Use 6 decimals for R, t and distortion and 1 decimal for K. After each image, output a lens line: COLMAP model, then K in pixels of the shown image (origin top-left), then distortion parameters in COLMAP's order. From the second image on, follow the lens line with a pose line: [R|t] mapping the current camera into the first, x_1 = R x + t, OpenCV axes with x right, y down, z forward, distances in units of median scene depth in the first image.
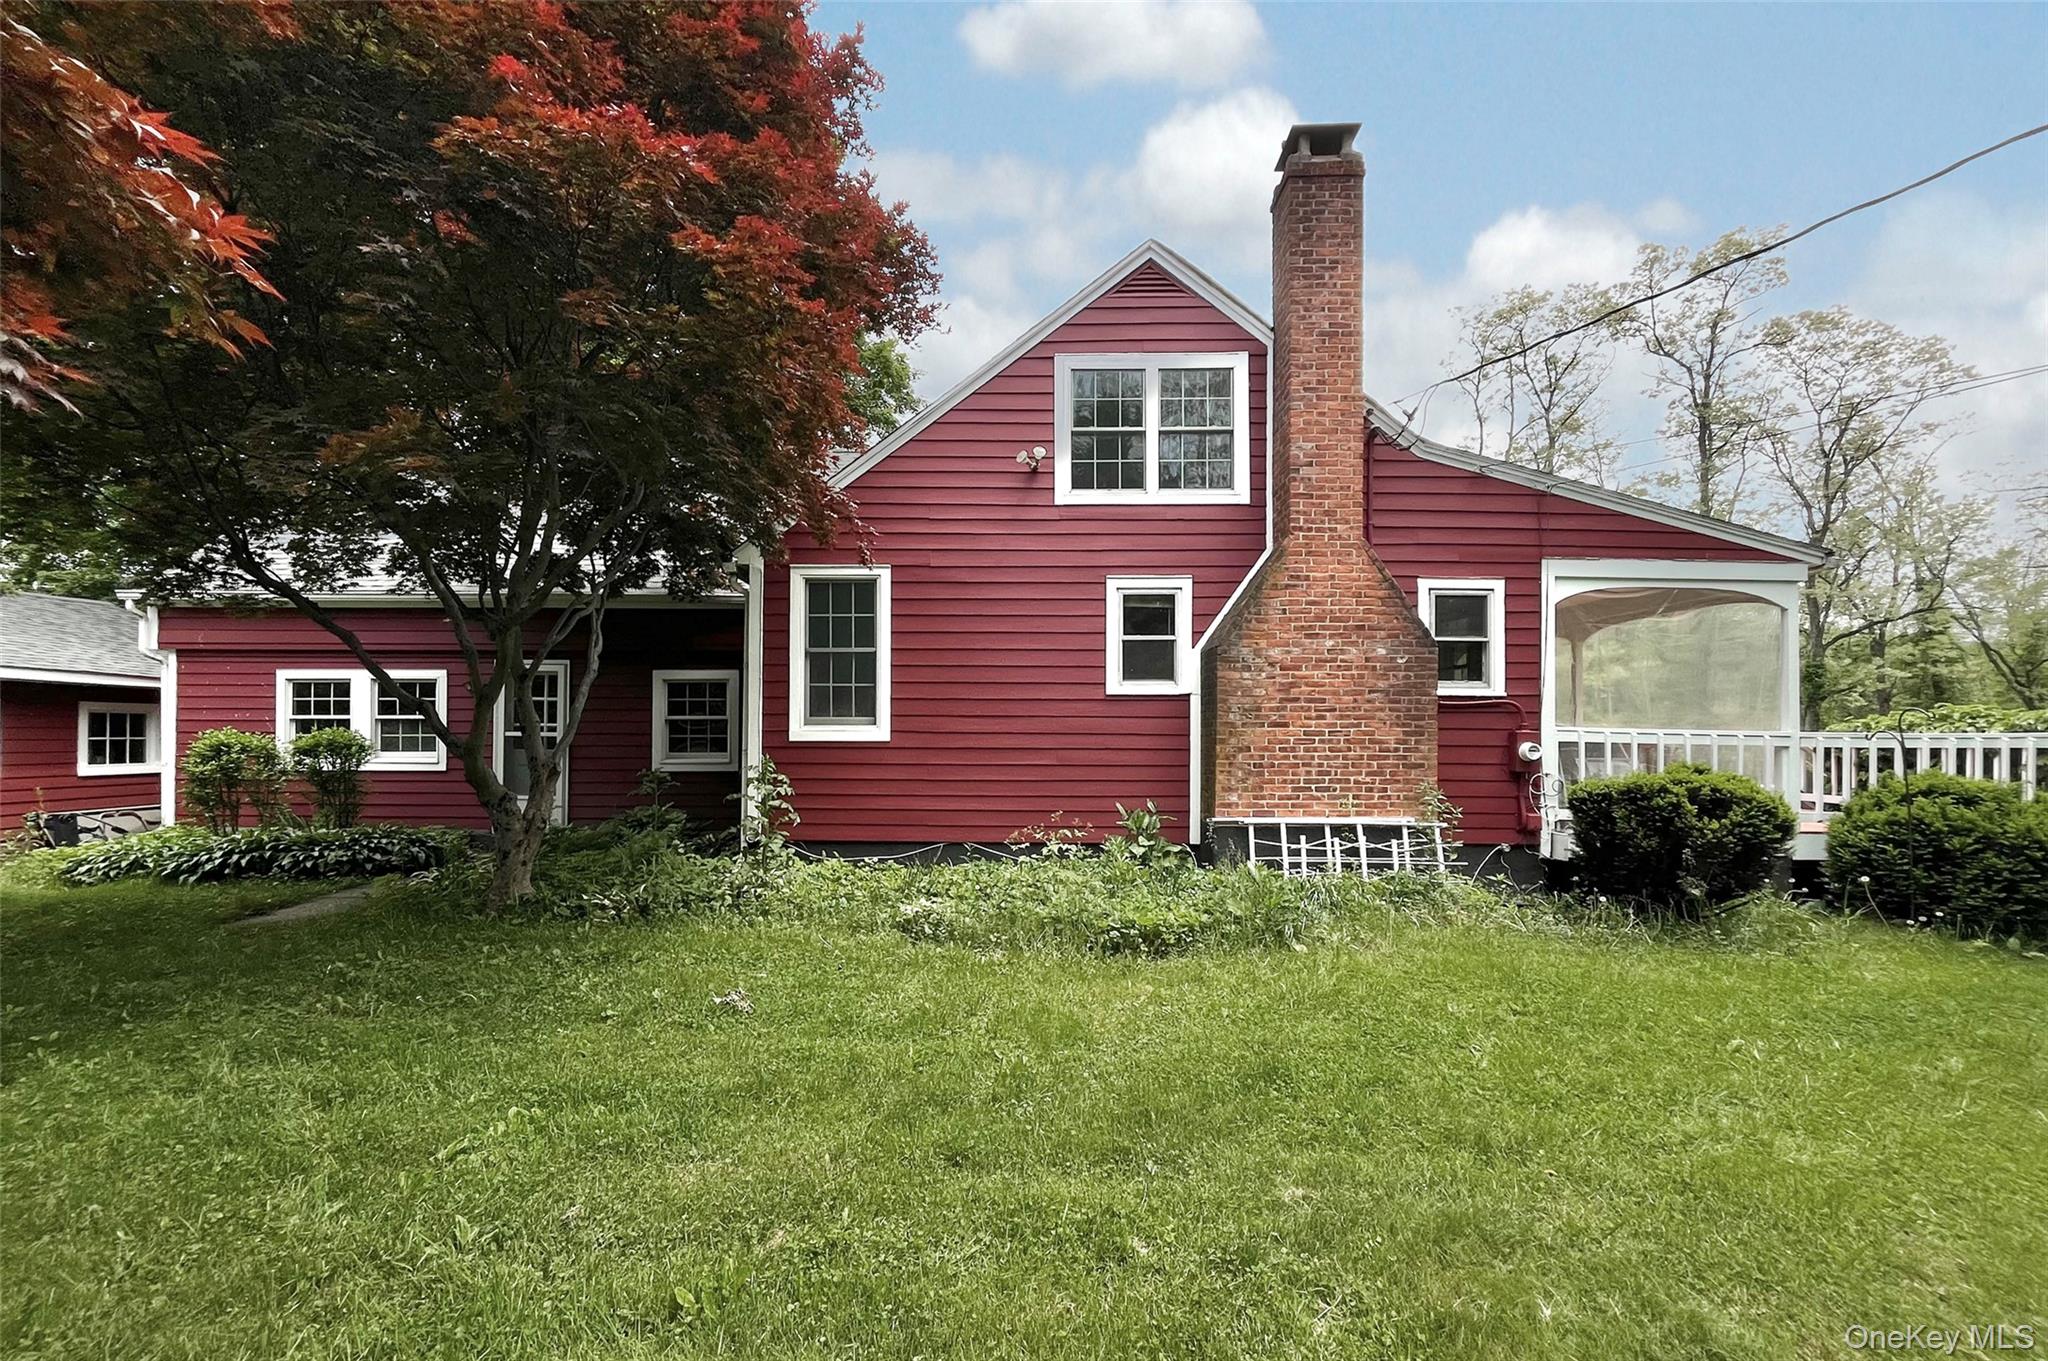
lens RADIAL K [[851.0, 0, 994.4], [0, 851.0, 726.2], [0, 0, 1]] dist [-0.008225, -0.000099]
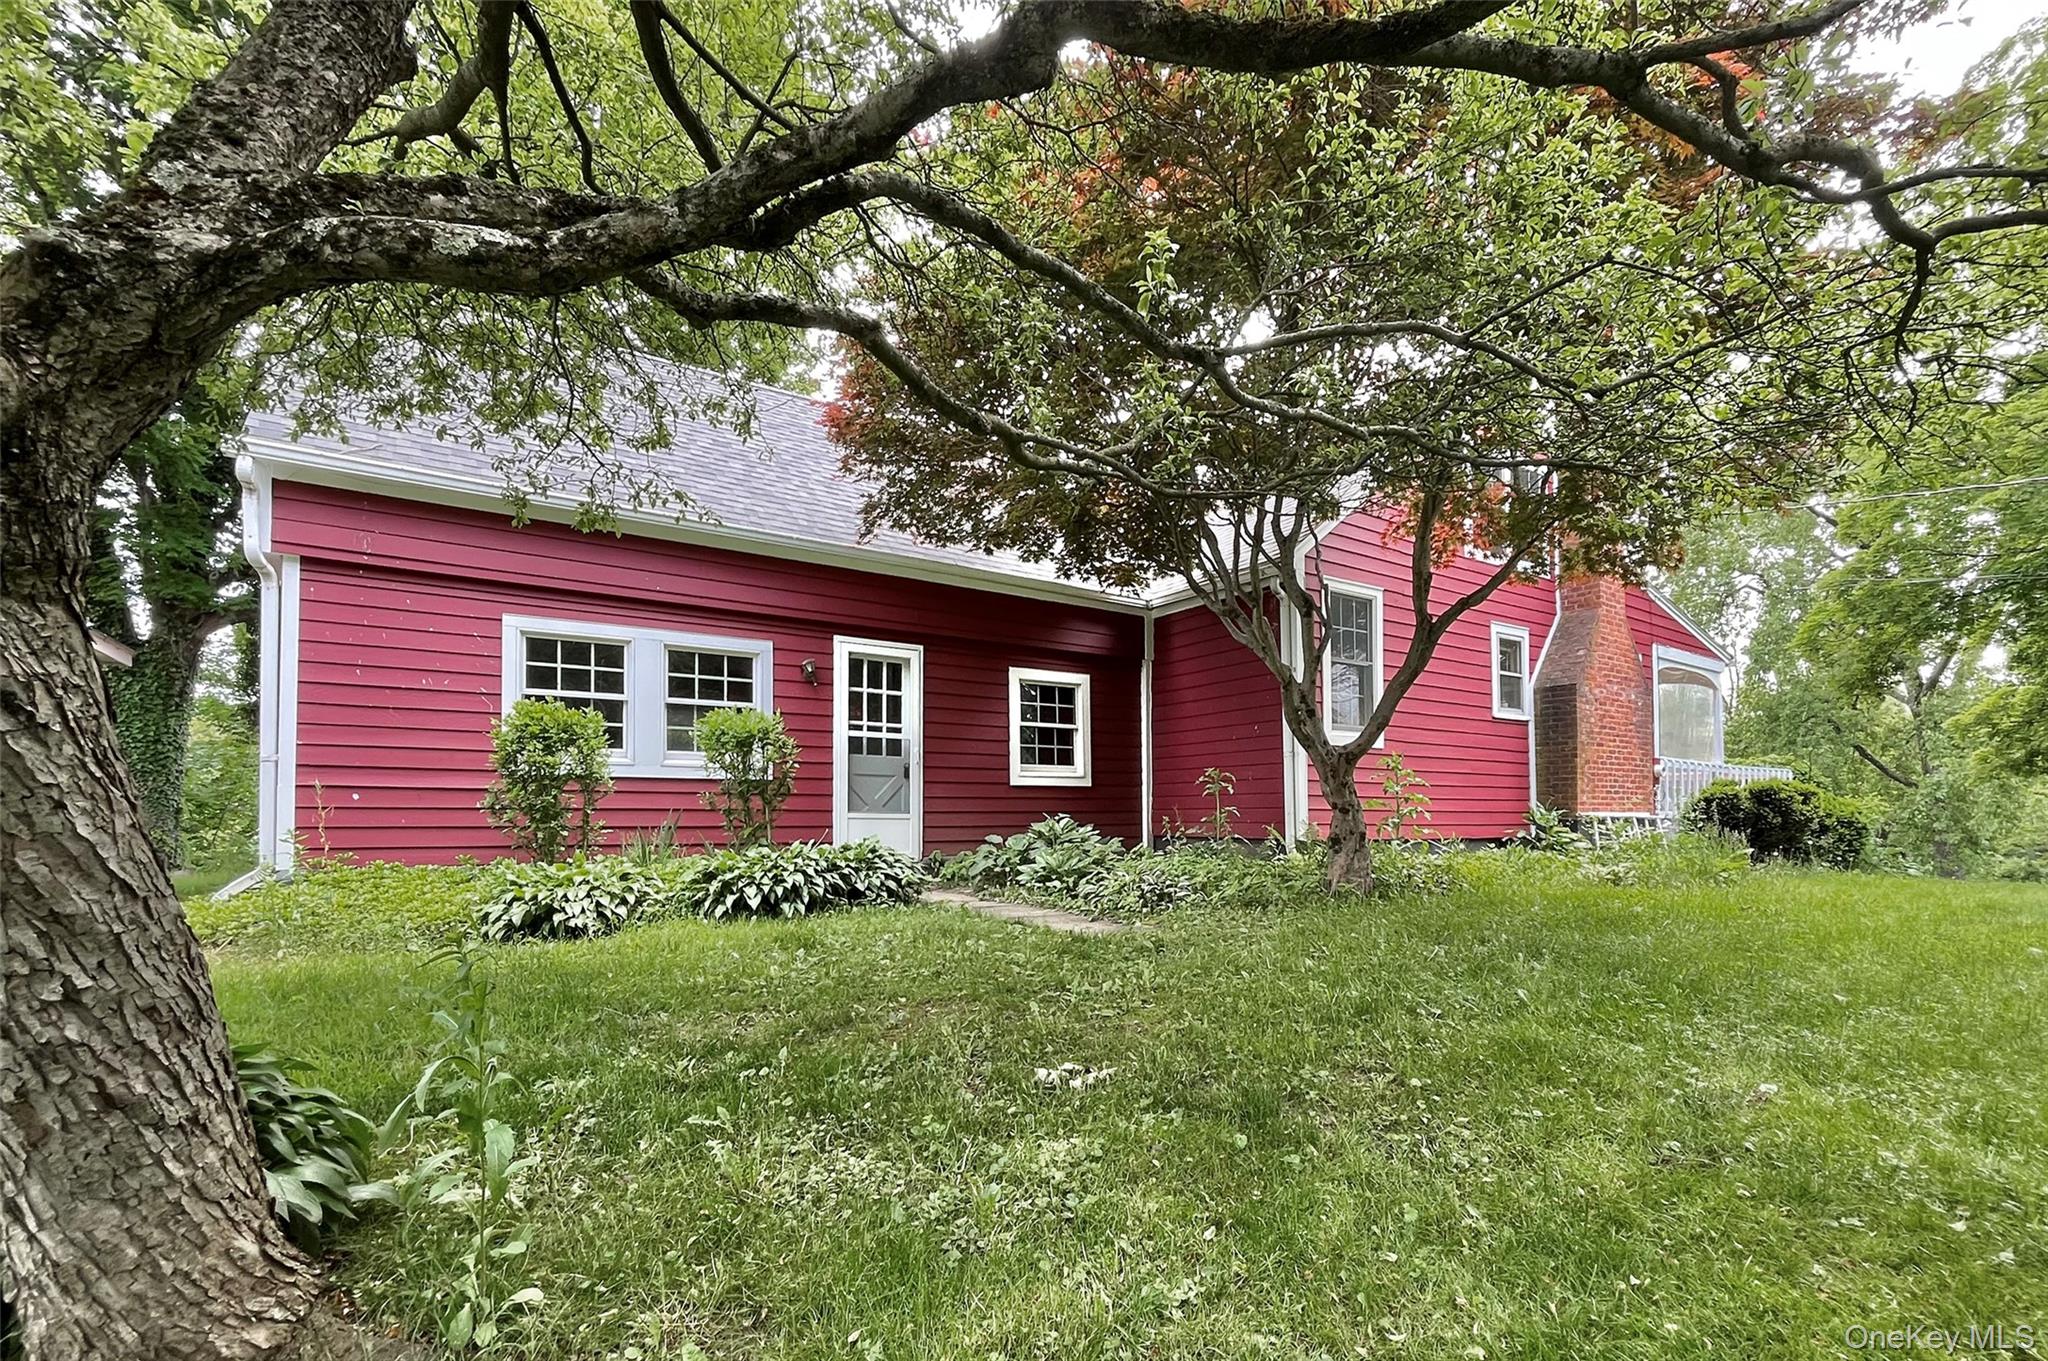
lens RADIAL K [[851.0, 0, 1029.5], [0, 851.0, 793.4], [0, 0, 1]] dist [-0.008225, -0.000099]
pose [[0.838709, 0.011353, 0.544461, -1.125801], [-0.007156, 0.999926, -0.009826, 0.093165], [-0.544532, 0.004345, 0.838729, 0.327664]]
